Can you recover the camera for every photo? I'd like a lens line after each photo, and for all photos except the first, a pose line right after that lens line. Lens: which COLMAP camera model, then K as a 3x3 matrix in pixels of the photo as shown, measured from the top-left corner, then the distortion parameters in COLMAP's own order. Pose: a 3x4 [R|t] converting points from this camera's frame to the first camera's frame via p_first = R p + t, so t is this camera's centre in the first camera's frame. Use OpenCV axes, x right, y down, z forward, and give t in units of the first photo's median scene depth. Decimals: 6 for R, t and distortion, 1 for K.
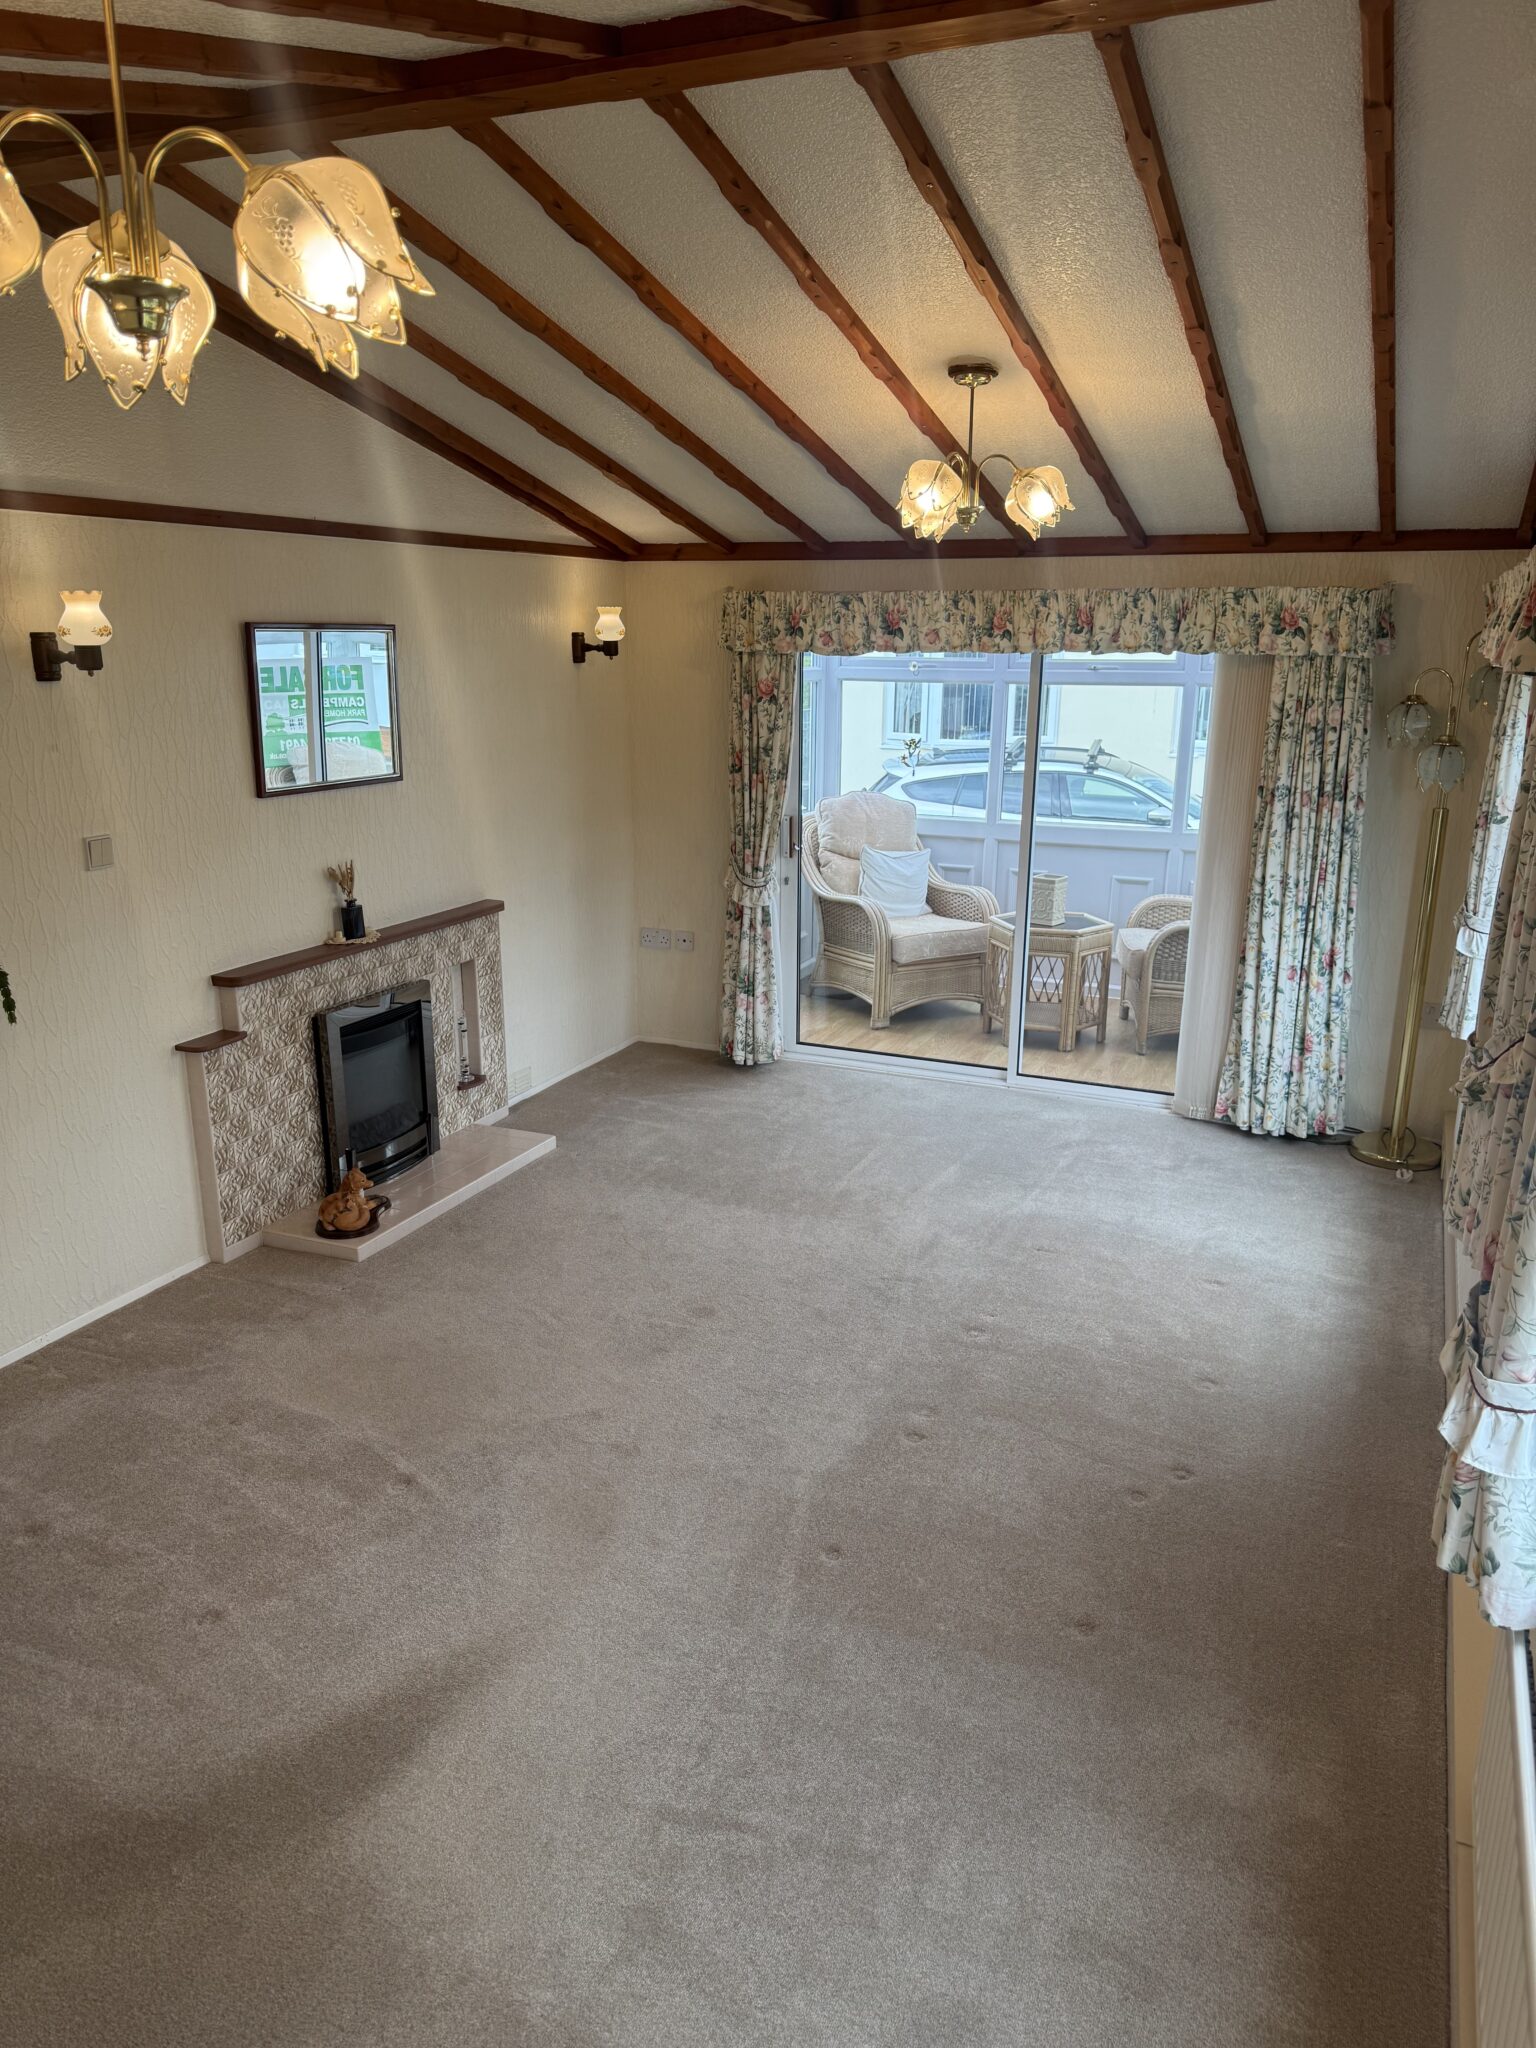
lens RADIAL K [[1444.0, 0, 759.7], [0, 1444.0, 1033.0], [0, 0, 1]] dist [0.056961, -0.067912]
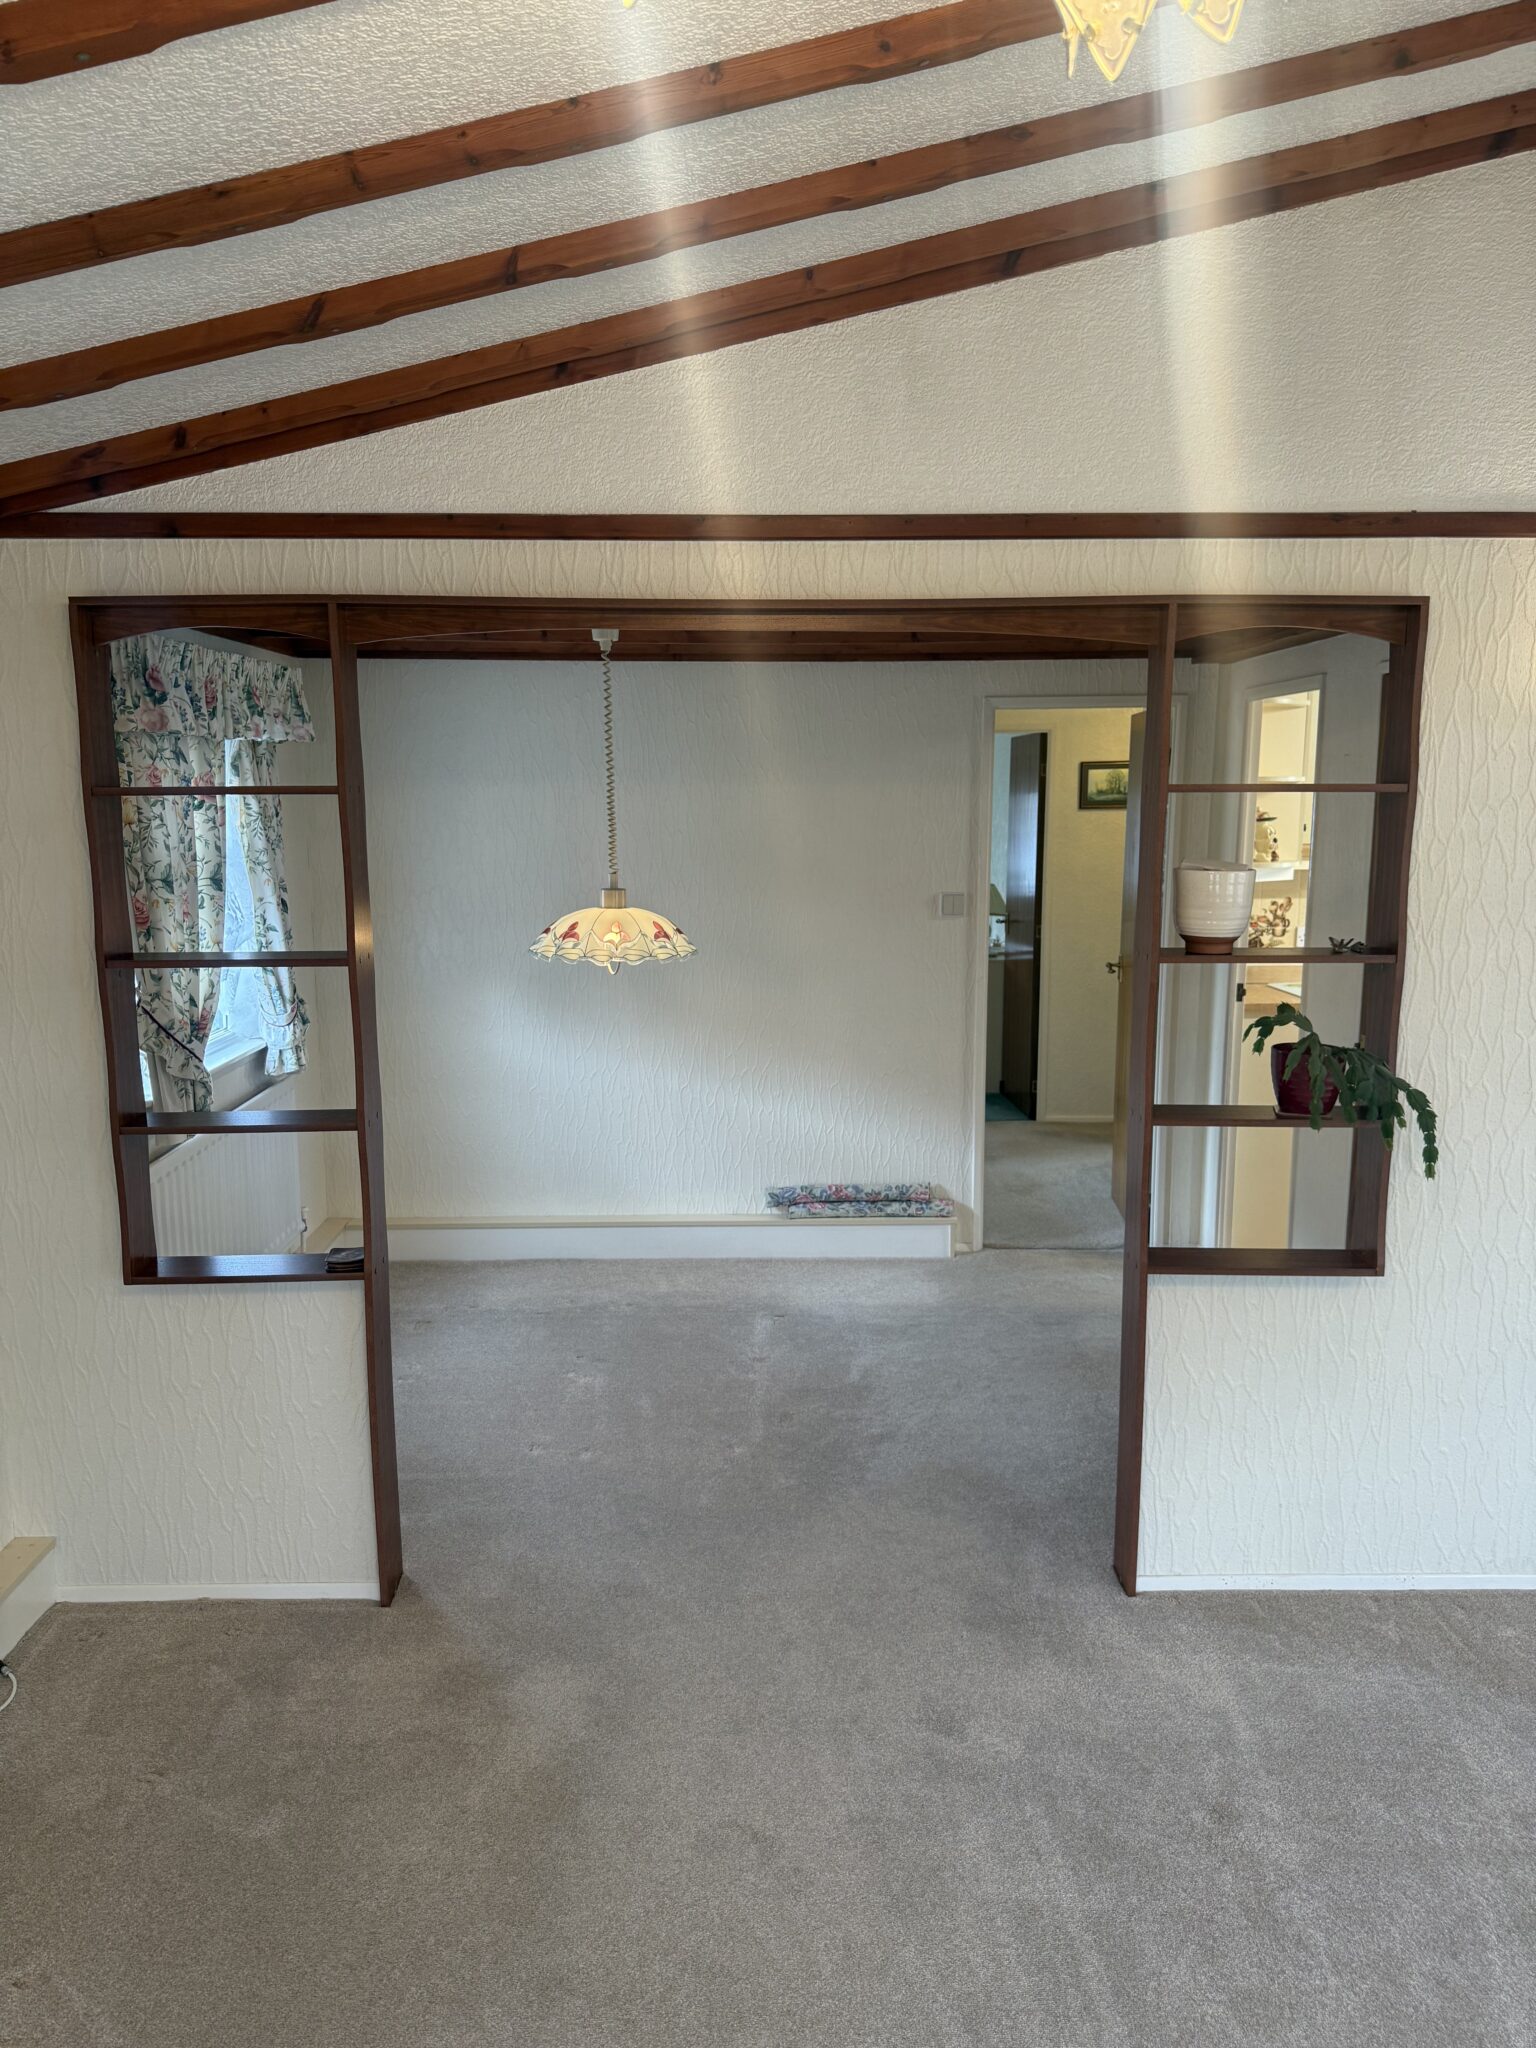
lens RADIAL K [[1444.0, 0, 752.6], [0, 1444.0, 1035.7], [0, 0, 1]] dist [0.056961, -0.067912]
pose [[0.403021, 0.146118, -0.903451, 0.019007], [-0.236281, 0.970317, 0.051530, -0.019562], [0.884164, 0.192701, 0.425583, 0.212578]]
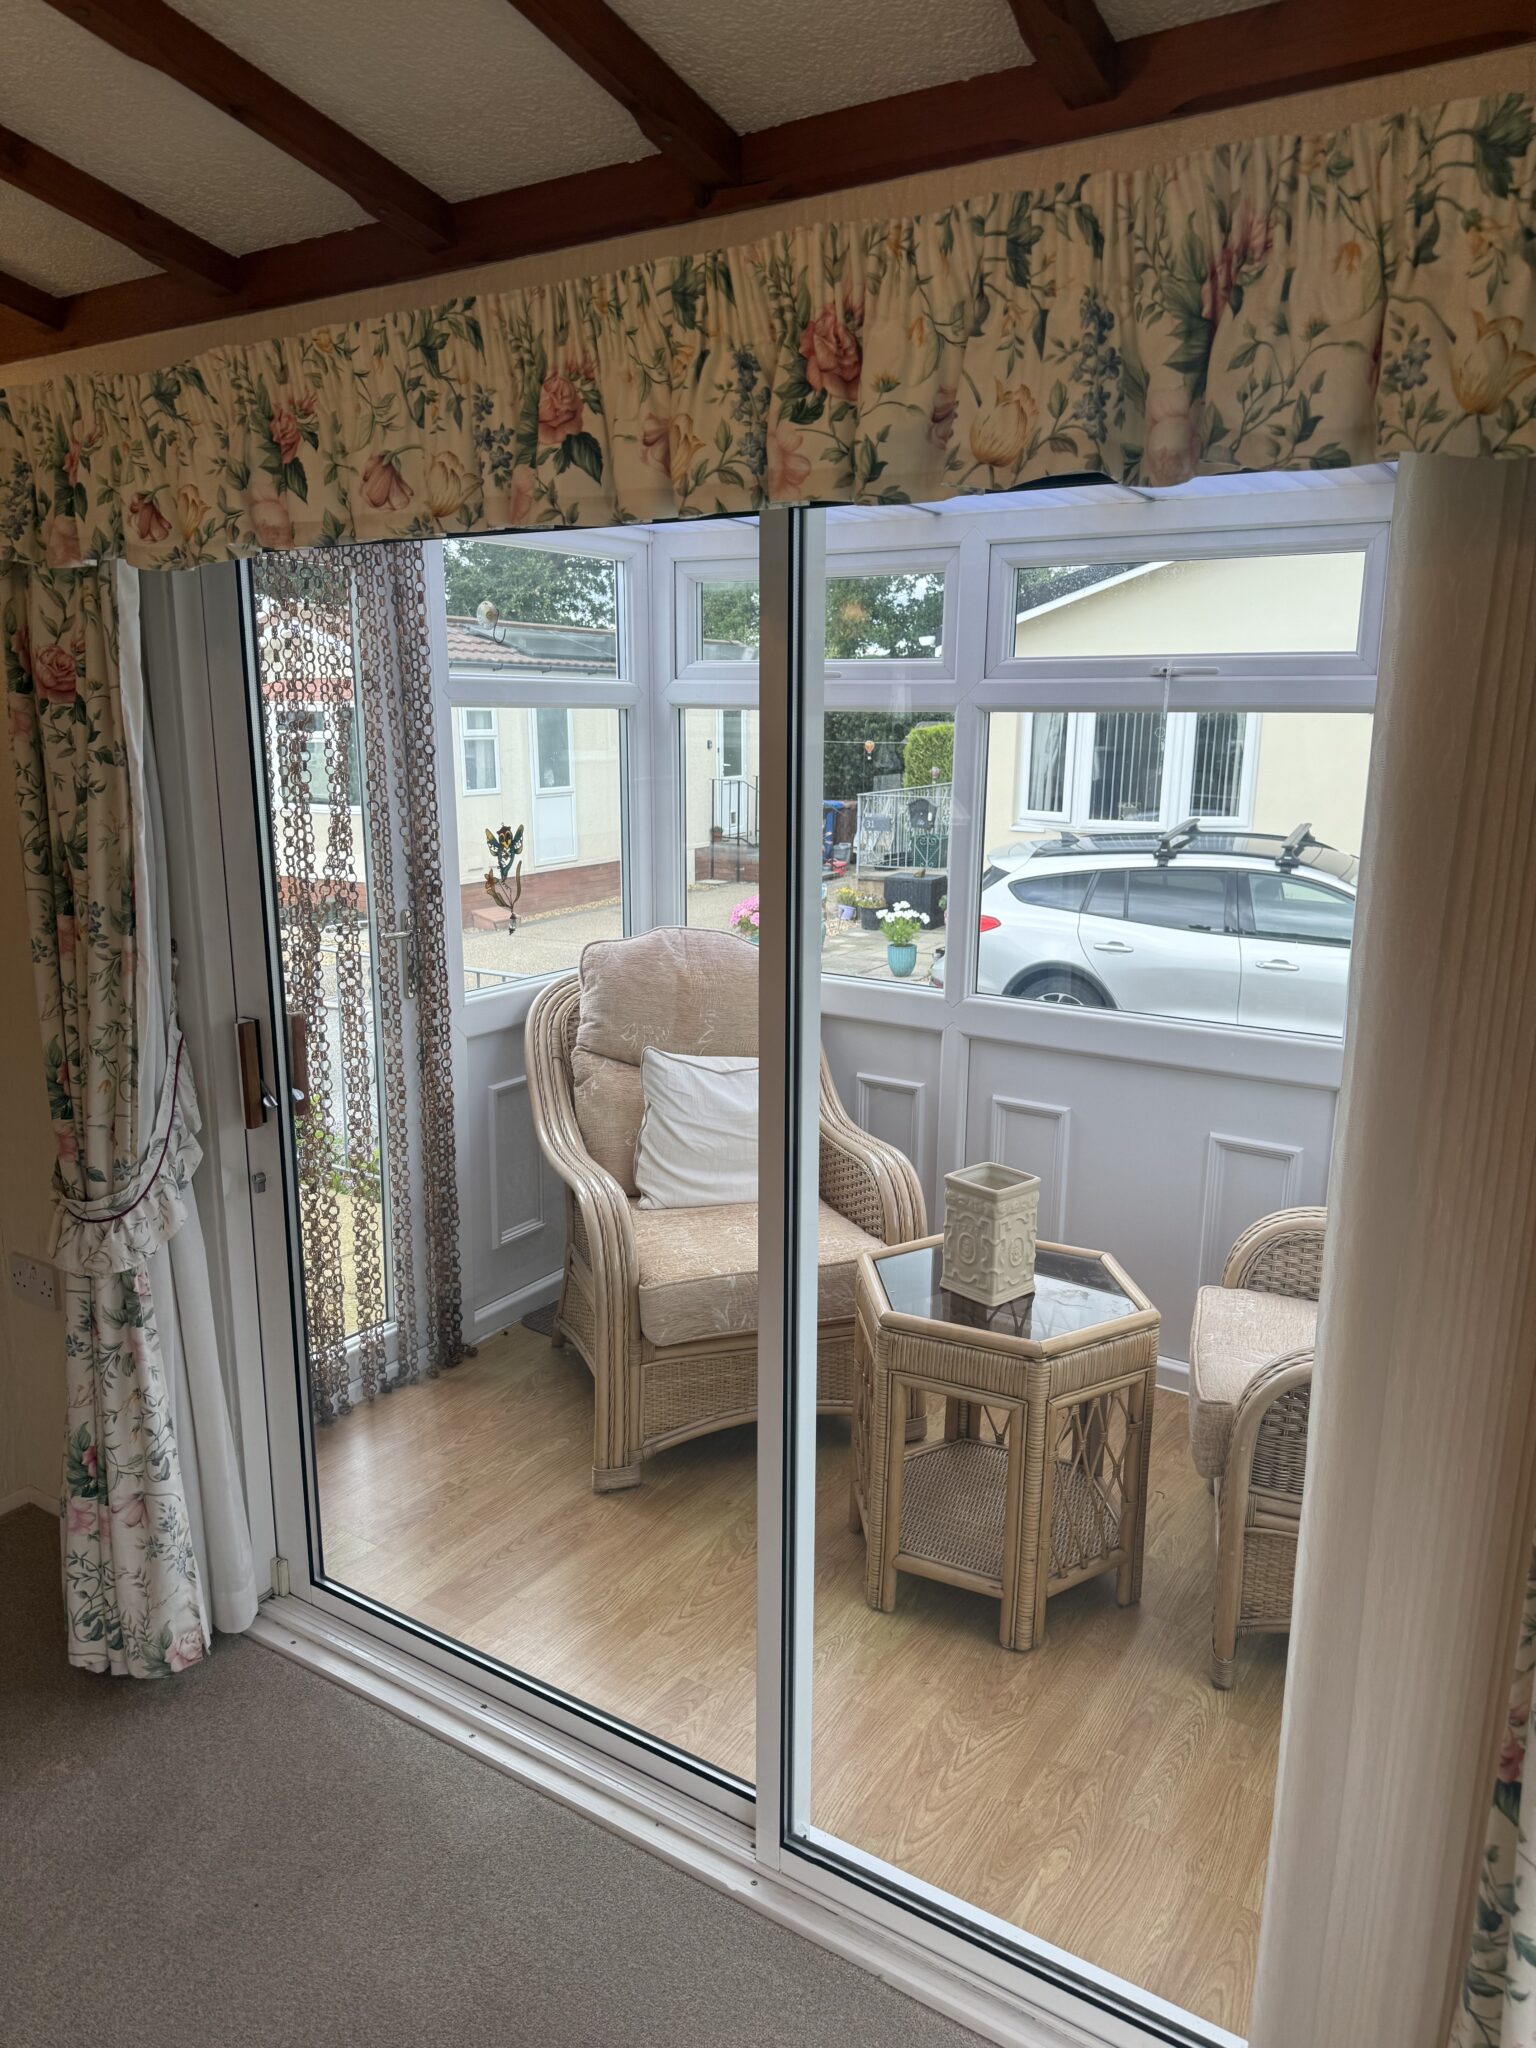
lens RADIAL K [[1444.0, 0, 764.1], [0, 1444.0, 1026.8], [0, 0, 1]] dist [0.056961, -0.067912]
pose [[0.986342, 0.039035, -0.160018, 0.240520], [-0.047509, 0.997645, -0.049472, -0.152225], [0.157710, 0.056398, 0.985874, 0.719644]]
